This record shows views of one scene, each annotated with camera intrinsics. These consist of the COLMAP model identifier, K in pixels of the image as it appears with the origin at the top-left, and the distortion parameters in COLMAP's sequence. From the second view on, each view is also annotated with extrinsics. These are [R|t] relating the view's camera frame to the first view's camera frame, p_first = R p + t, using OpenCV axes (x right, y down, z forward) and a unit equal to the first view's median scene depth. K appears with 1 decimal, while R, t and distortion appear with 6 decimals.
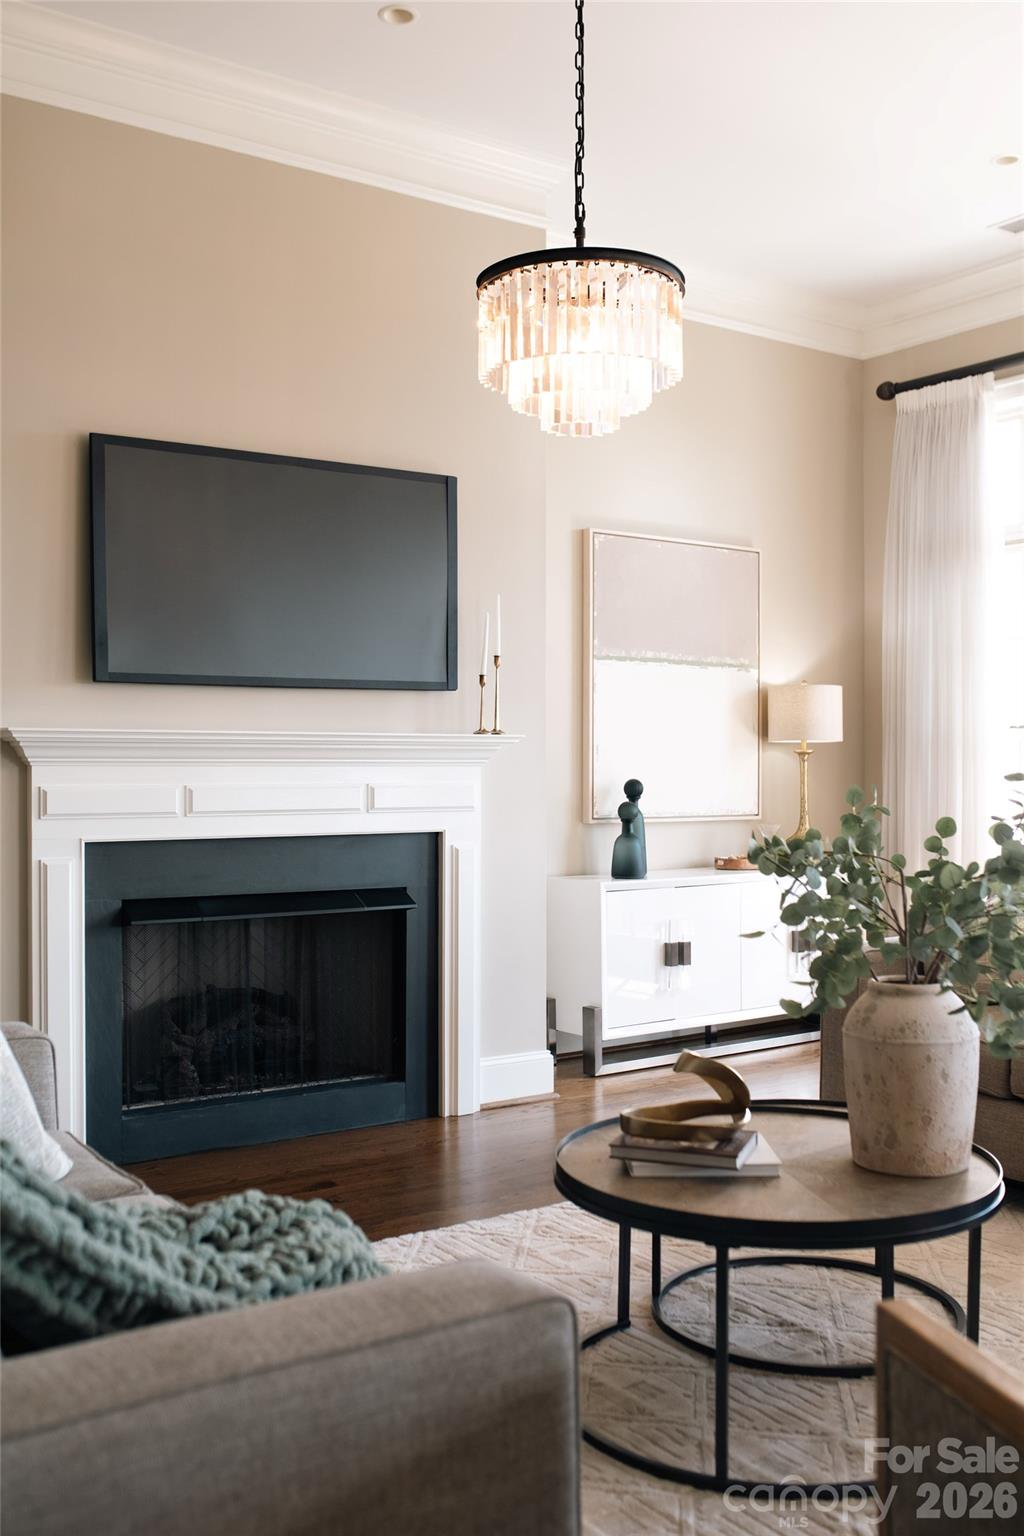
lens RADIAL K [[1485.4, 0, 512.0], [0, 1485.4, 768.0], [0, 0, 1]] dist [-0.084432, 0.153254]
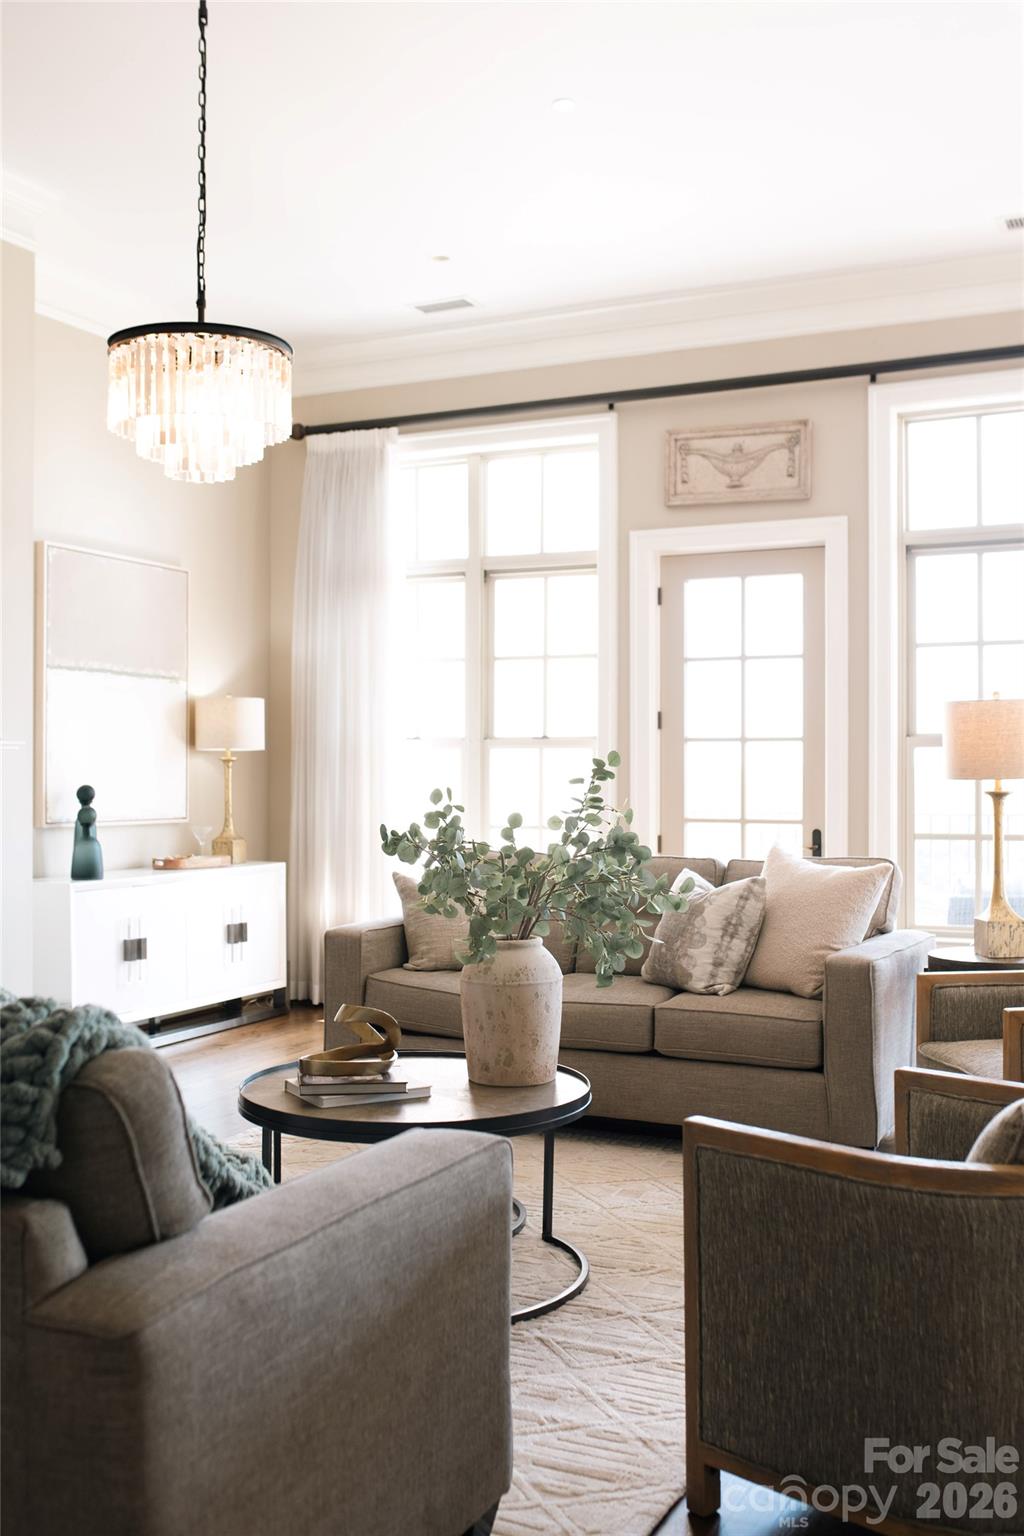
lens RADIAL K [[1529.2, 0, 512.0], [0, 1529.2, 768.0], [0, 0, 1]] dist [-0.017117, -0.007799]
pose [[0.872728, 0.002263, 0.488201, -0.183493], [-0.000428, 0.999992, -0.003871, -0.000212], [-0.488206, 0.003170, 0.872723, -0.083223]]
